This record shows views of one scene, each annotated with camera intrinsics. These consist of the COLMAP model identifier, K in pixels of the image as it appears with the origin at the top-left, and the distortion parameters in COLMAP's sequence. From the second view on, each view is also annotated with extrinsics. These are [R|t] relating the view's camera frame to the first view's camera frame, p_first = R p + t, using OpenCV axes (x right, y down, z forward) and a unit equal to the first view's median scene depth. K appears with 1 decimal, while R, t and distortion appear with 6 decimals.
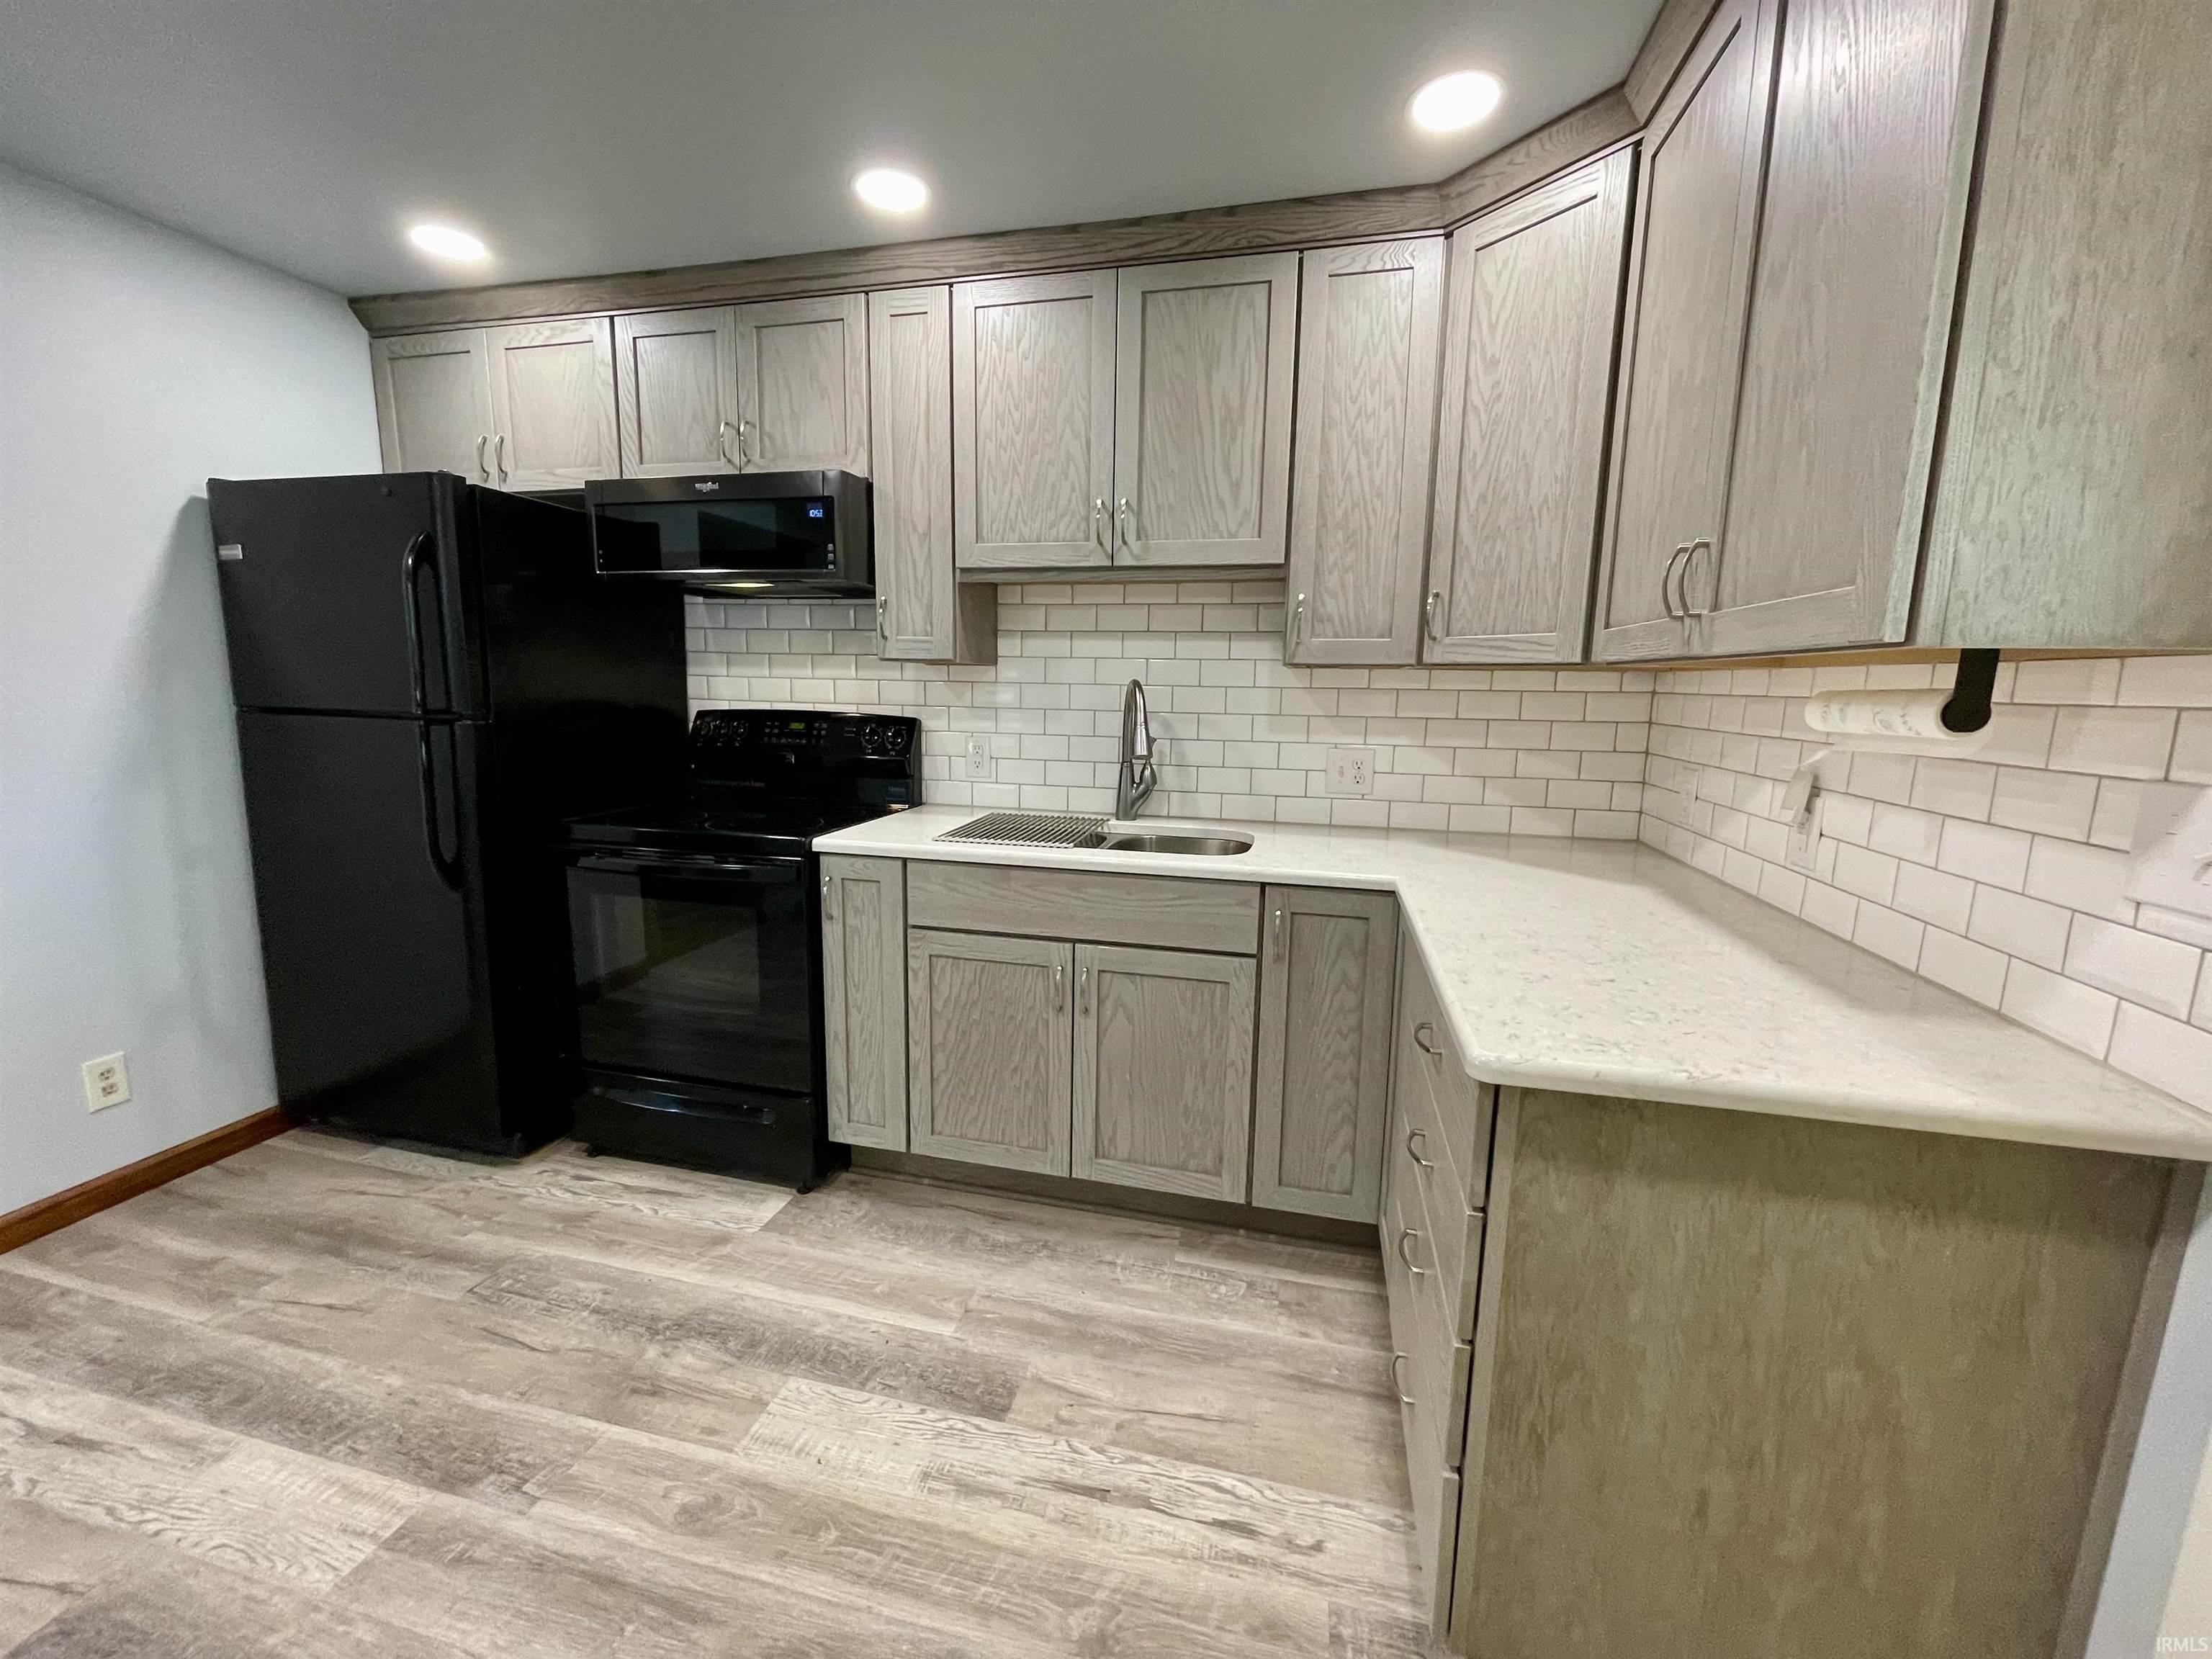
lens RADIAL K [[896.8, 0, 1091.0], [0, 896.8, 826.1], [0, 0, 1]] dist [0.001802, -0.000566]
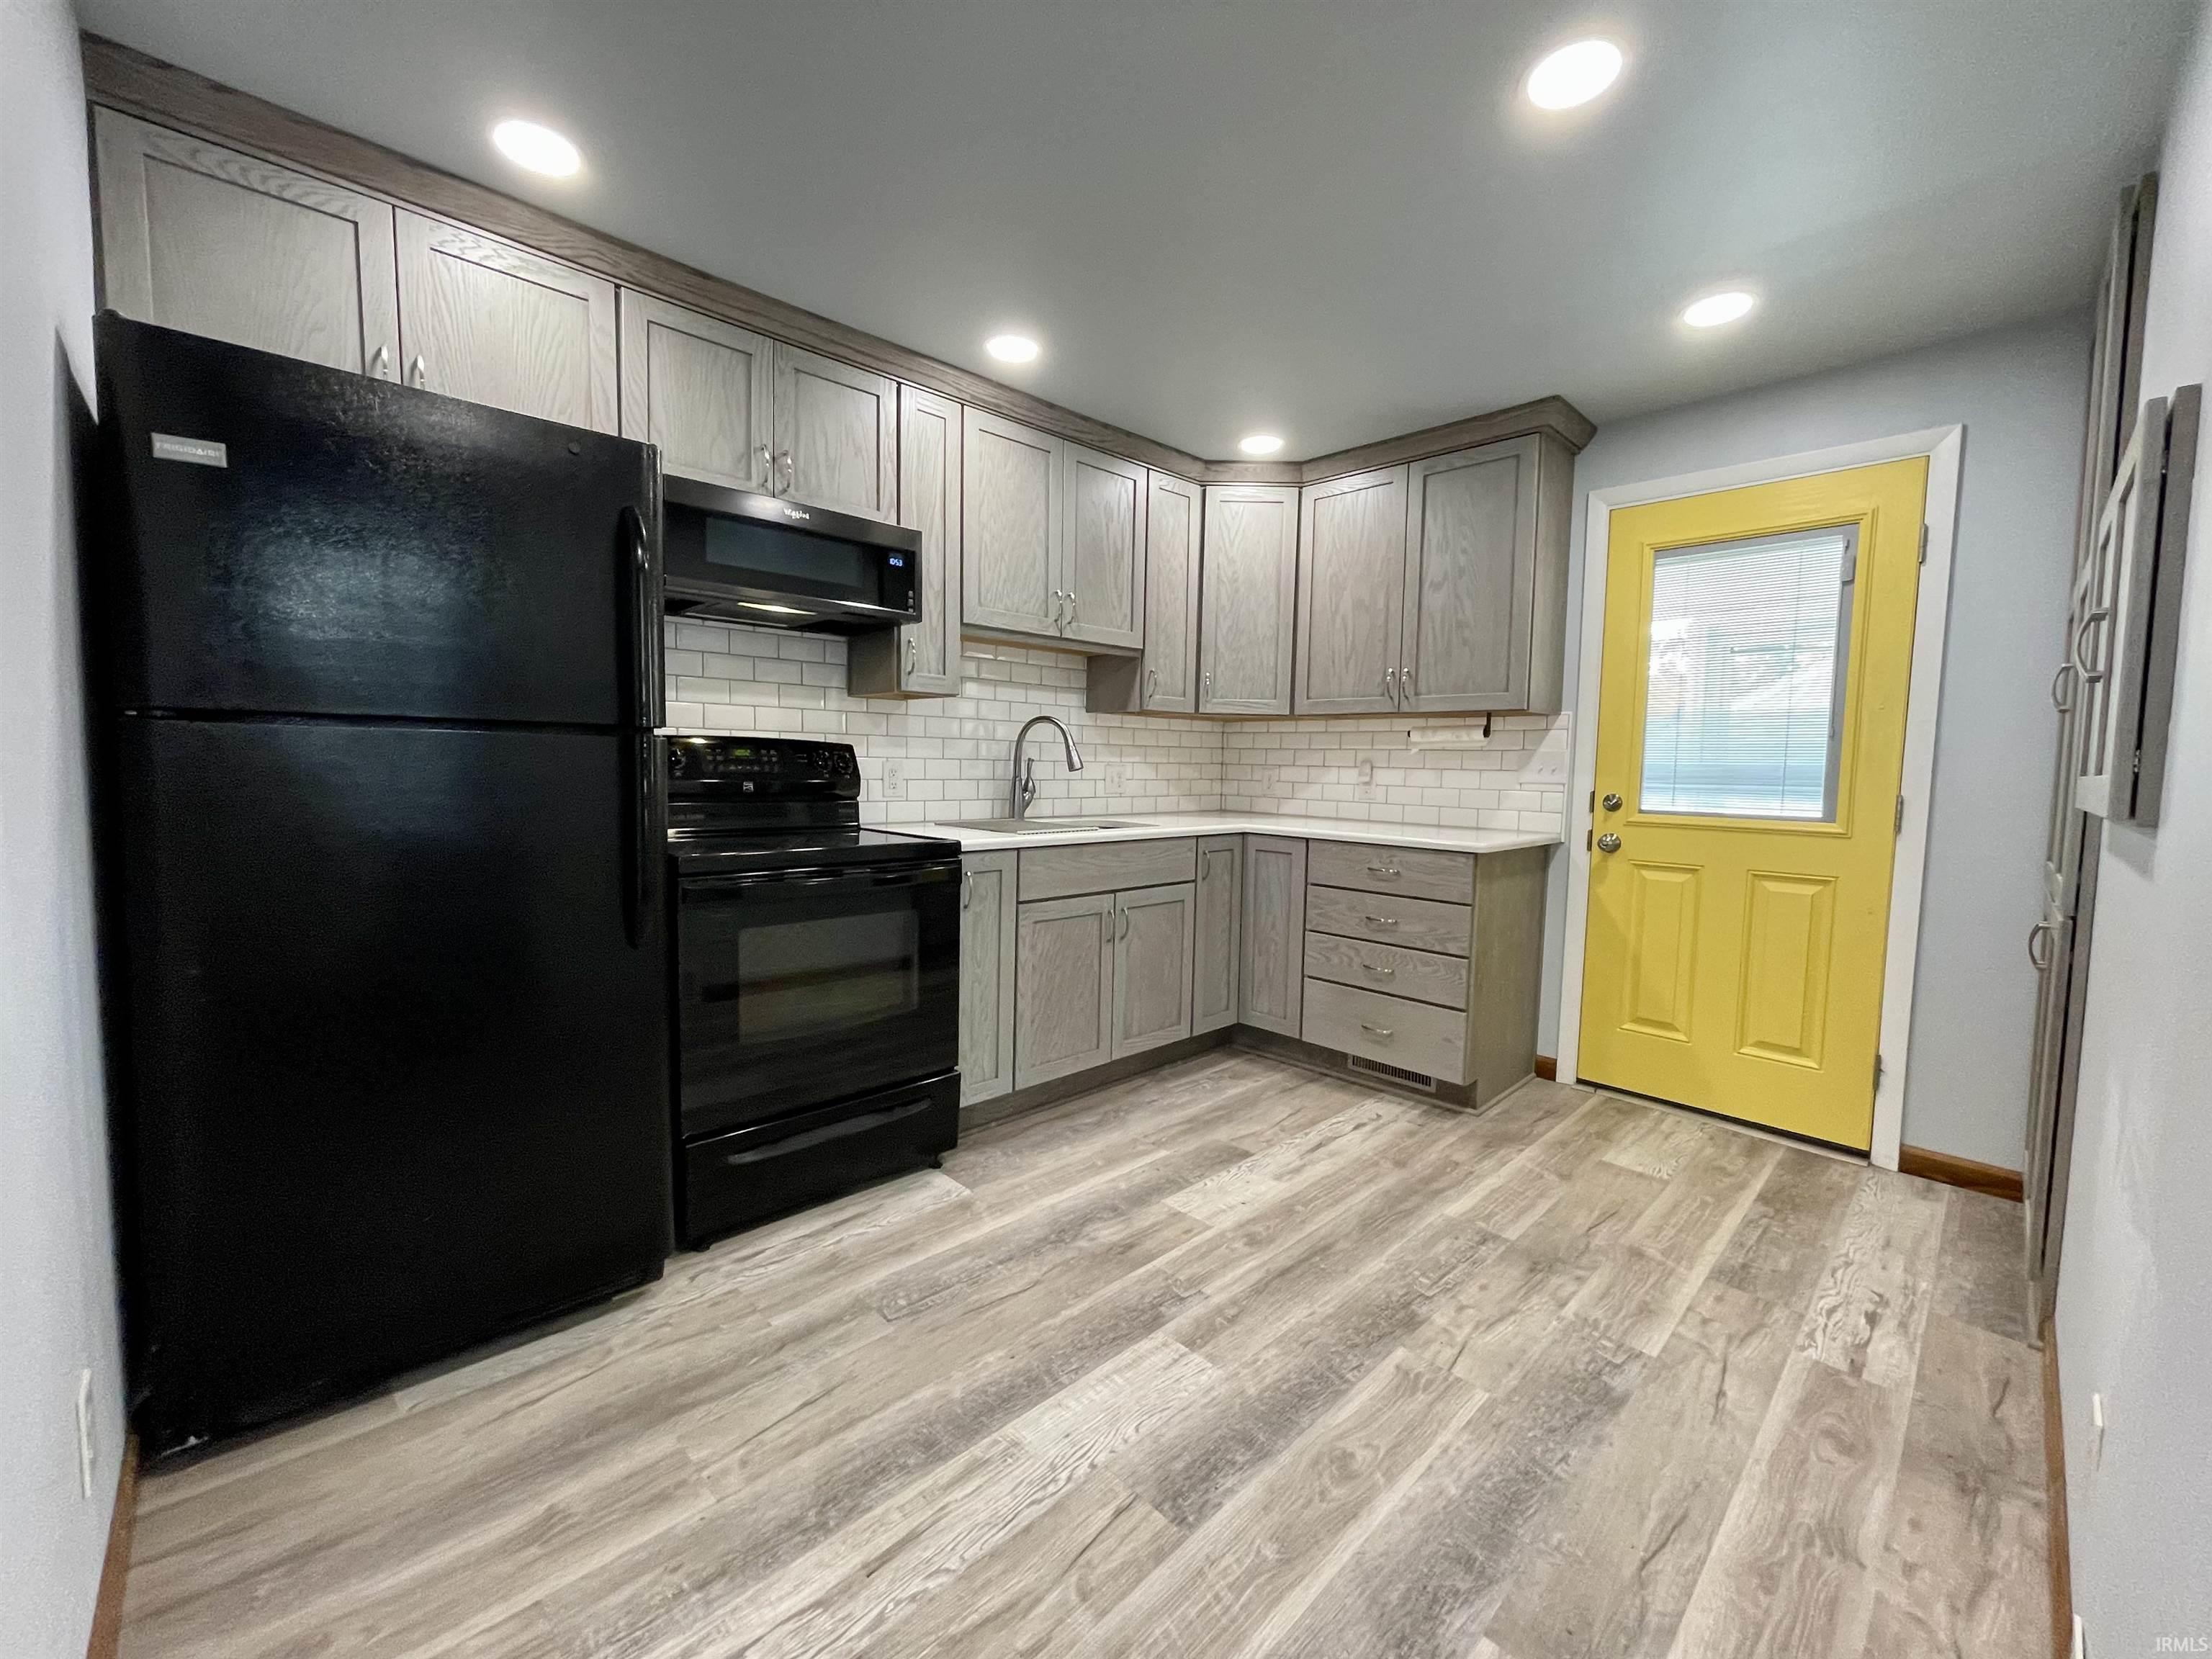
lens RADIAL K [[896.8, 0, 1101.8], [0, 896.8, 827.7], [0, 0, 1]] dist [0.001802, -0.000566]
pose [[0.531771, -0.071637, 0.843853, -1.289938], [0.123274, 0.992351, 0.006559, 0.012874], [-0.837868, 0.100537, 0.536534, 0.227458]]
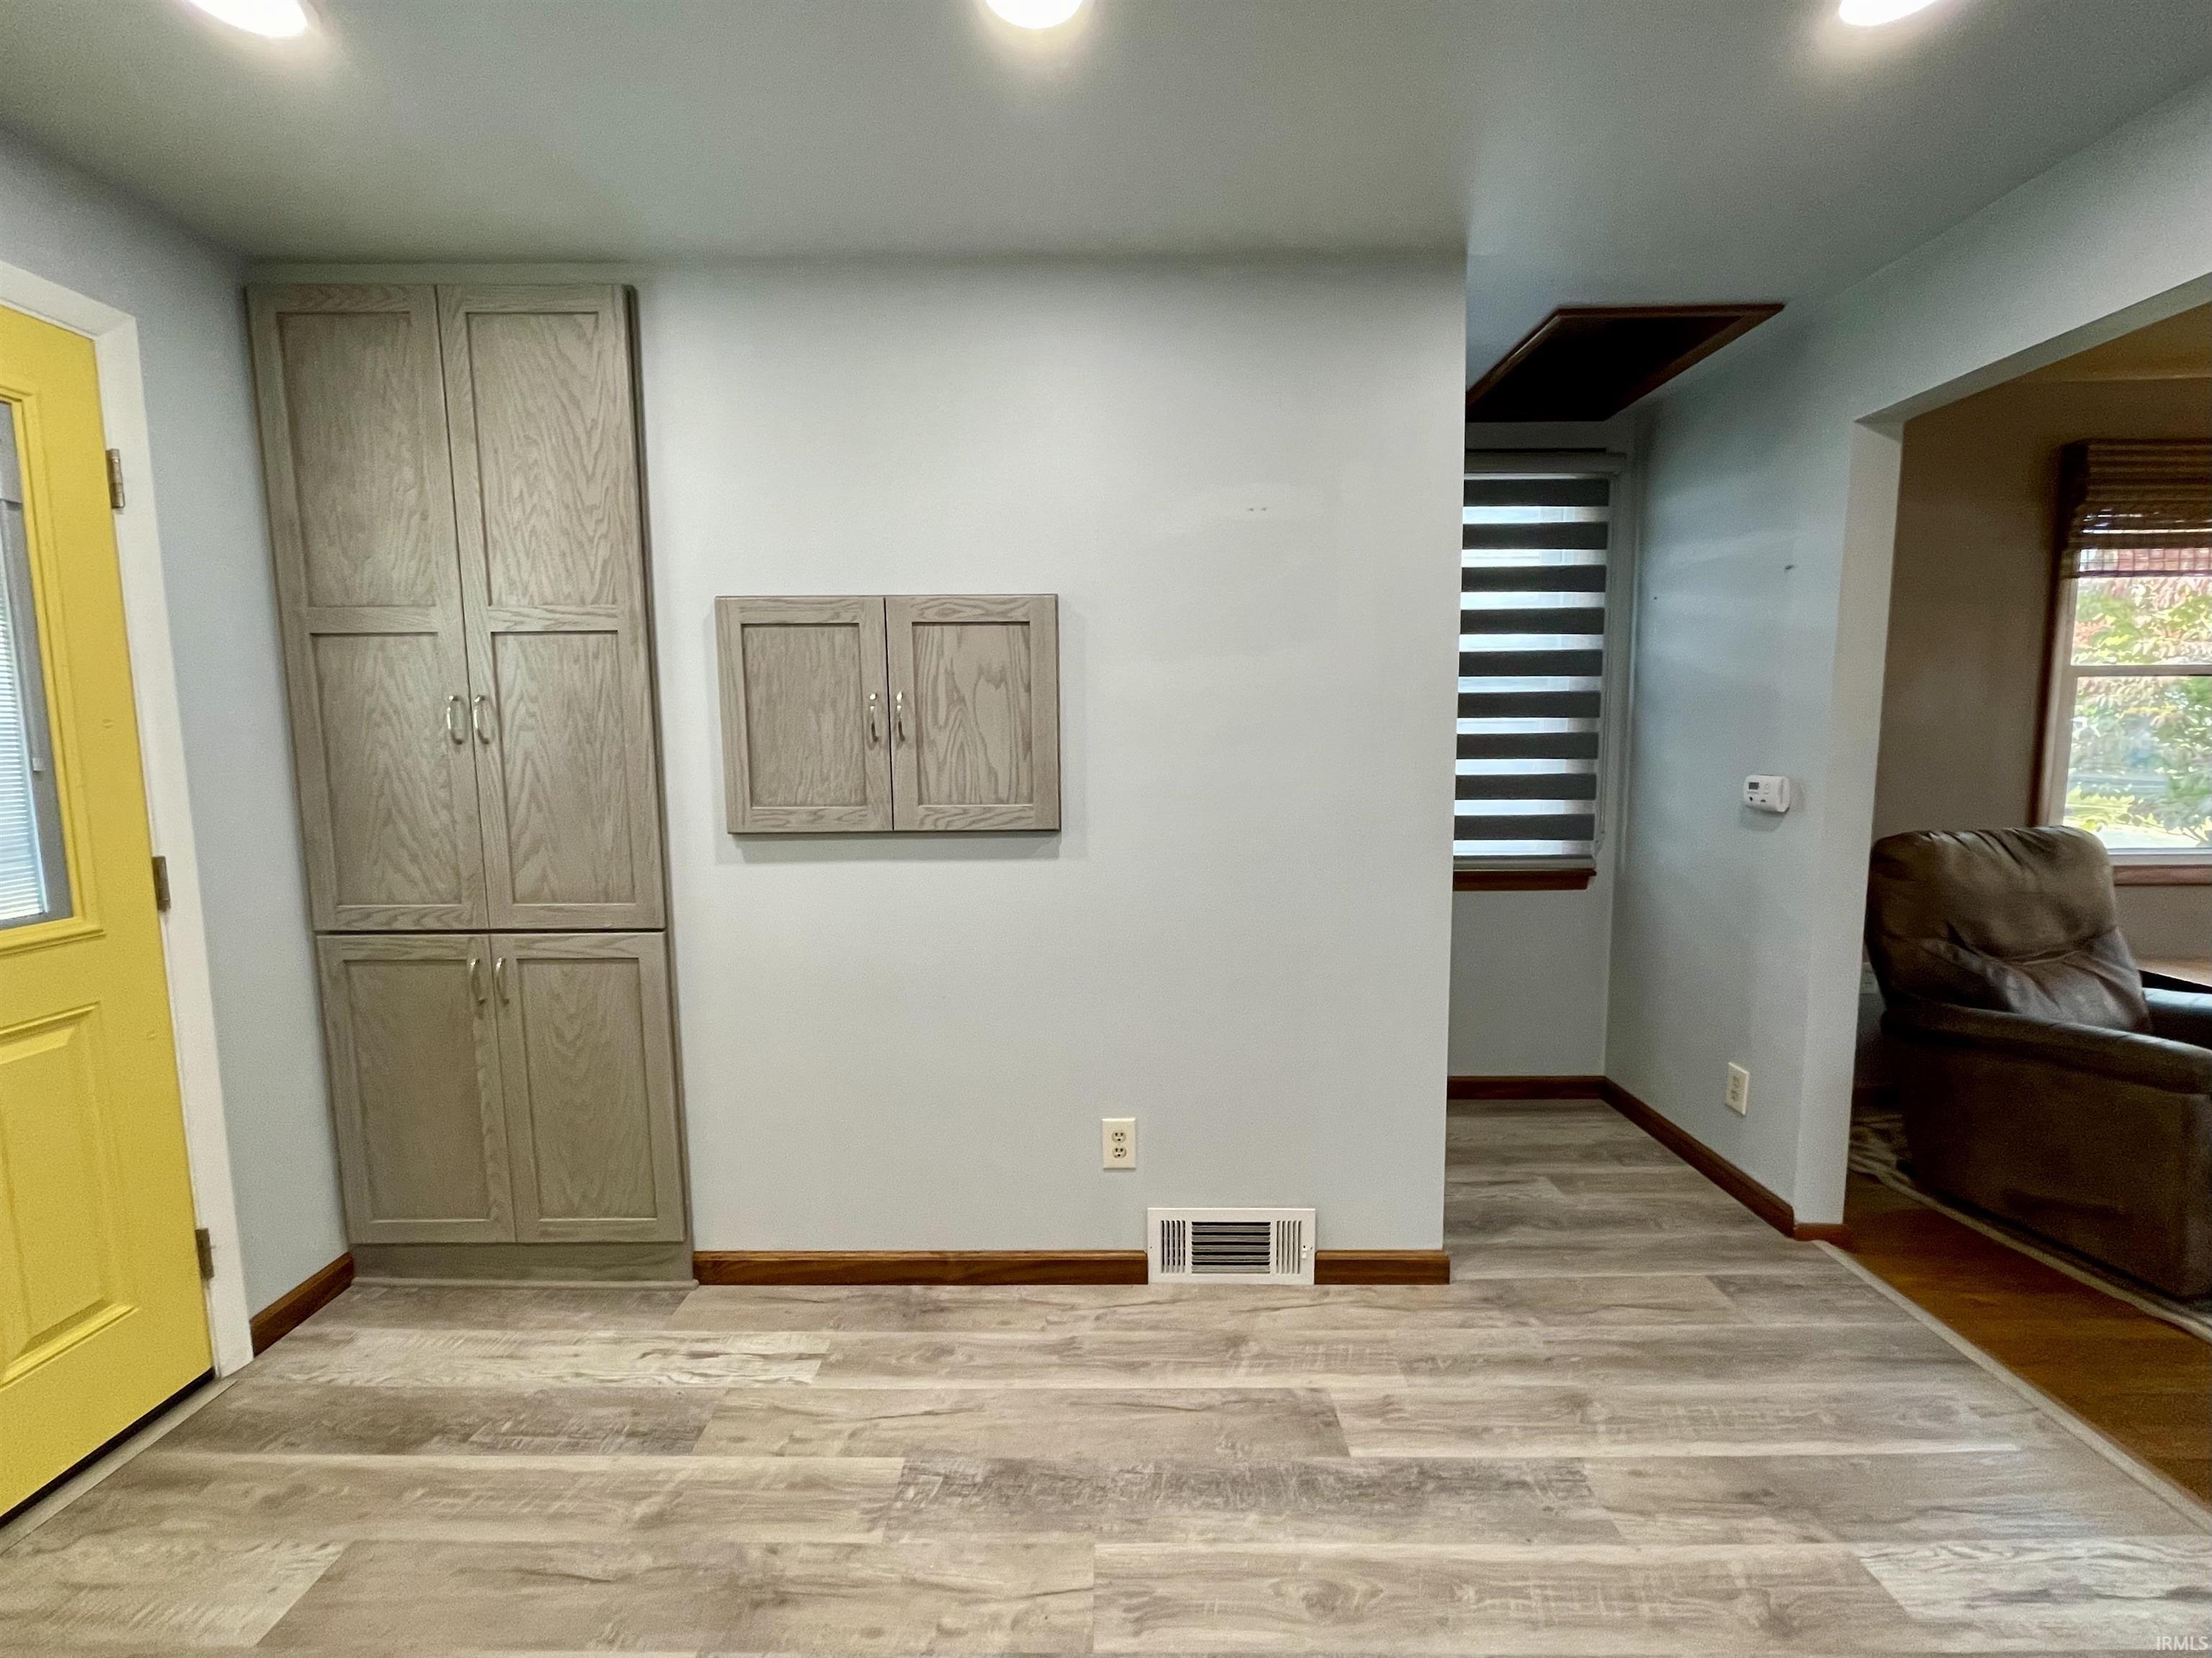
lens RADIAL K [[896.7, 0, 1108.2], [0, 896.7, 822.5], [0, 0, 1]] dist [0.001802, -0.000566]
pose [[-0.972784, 0.012725, -0.231366, -0.275095], [-0.045351, 0.968725, 0.243957, -0.169613], [0.227234, 0.247810, -0.941783, 0.978113]]
